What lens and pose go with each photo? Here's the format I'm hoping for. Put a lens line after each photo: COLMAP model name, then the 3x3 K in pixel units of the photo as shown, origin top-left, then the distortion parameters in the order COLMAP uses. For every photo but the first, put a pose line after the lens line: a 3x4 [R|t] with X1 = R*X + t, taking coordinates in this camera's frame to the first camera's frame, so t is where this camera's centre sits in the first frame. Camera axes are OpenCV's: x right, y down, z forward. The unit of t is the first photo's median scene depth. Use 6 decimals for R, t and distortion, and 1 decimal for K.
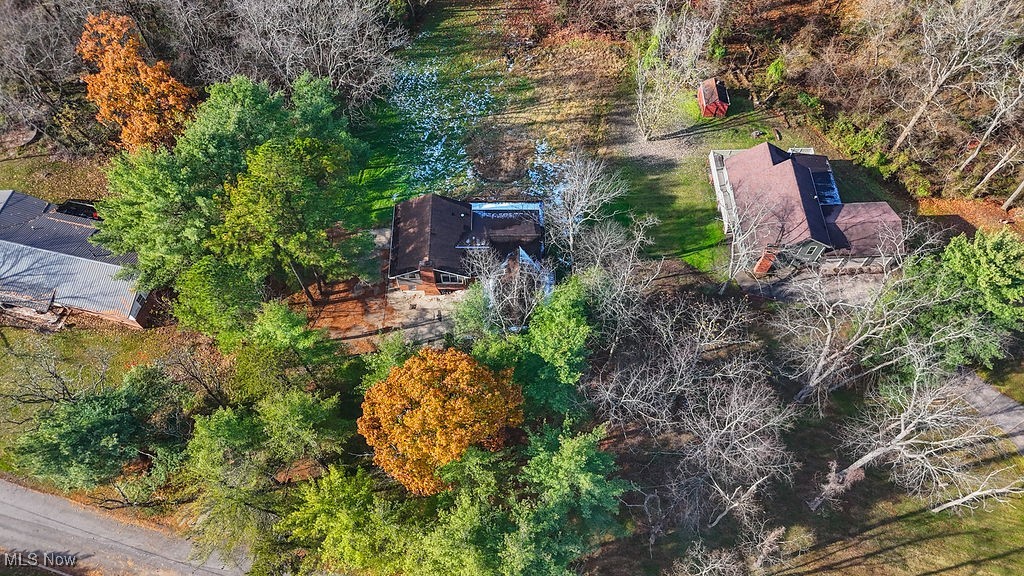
lens RADIAL K [[748.9, 0, 520.1], [0, 748.9, 300.1], [0, 0, 1]] dist [0.045972, -0.042969]
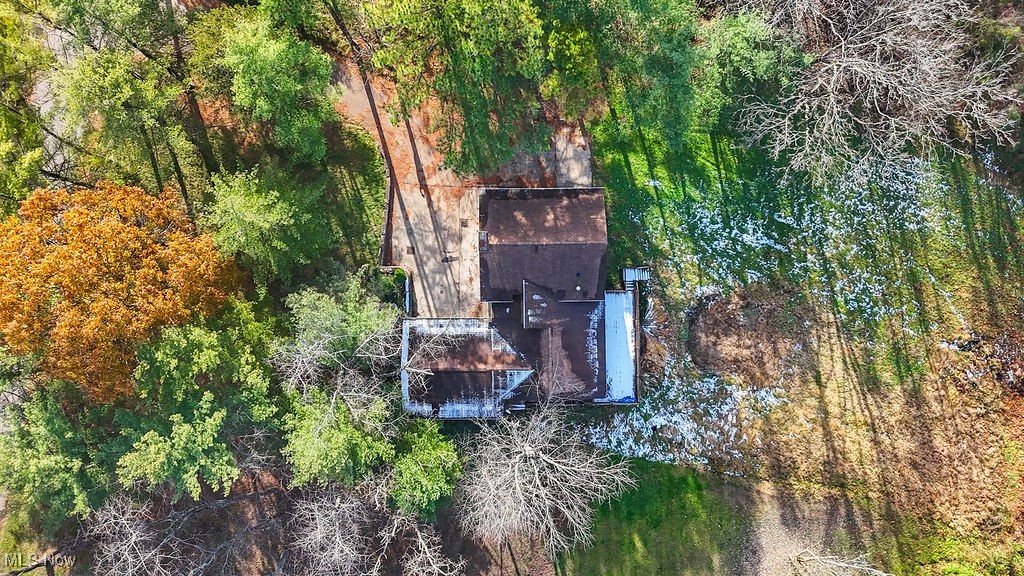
lens RADIAL K [[765.1, 0, 507.7], [0, 765.1, 284.2], [0, 0, 1]] dist [0.046173, -0.050119]
pose [[-0.000285, 0.999725, -0.023432, -0.060461], [-0.879925, 0.010883, 0.474988, -0.363720], [0.475113, 0.020754, 0.879680, 0.332215]]
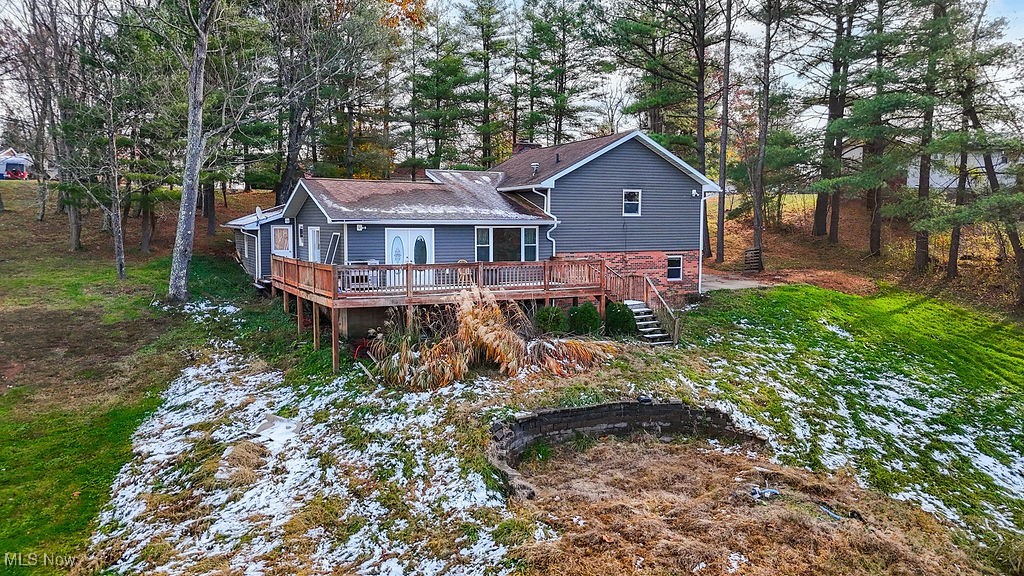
lens RADIAL K [[758.5, 0, 506.7], [0, 758.5, 289.4], [0, 0, 1]] dist [0.070384, -0.071267]
pose [[-0.895594, 0.024695, -0.444186, 0.089867], [-0.397613, 0.403402, 0.824118, -0.355955], [0.199537, 0.914690, -0.351465, 1.102718]]
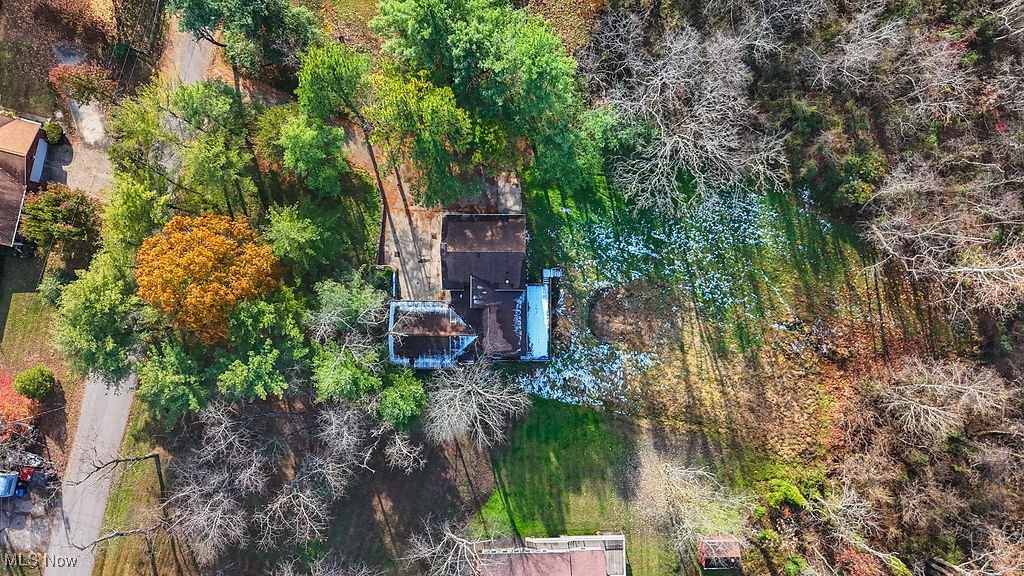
lens RADIAL K [[758.5, 0, 506.7], [0, 758.5, 289.4], [0, 0, 1]] dist [0.070384, -0.071267]
pose [[-0.013945, 0.999839, -0.011293, -0.051418], [-0.871960, -0.006632, 0.489533, -0.582403], [0.489379, 0.016673, 0.871912, 0.087532]]
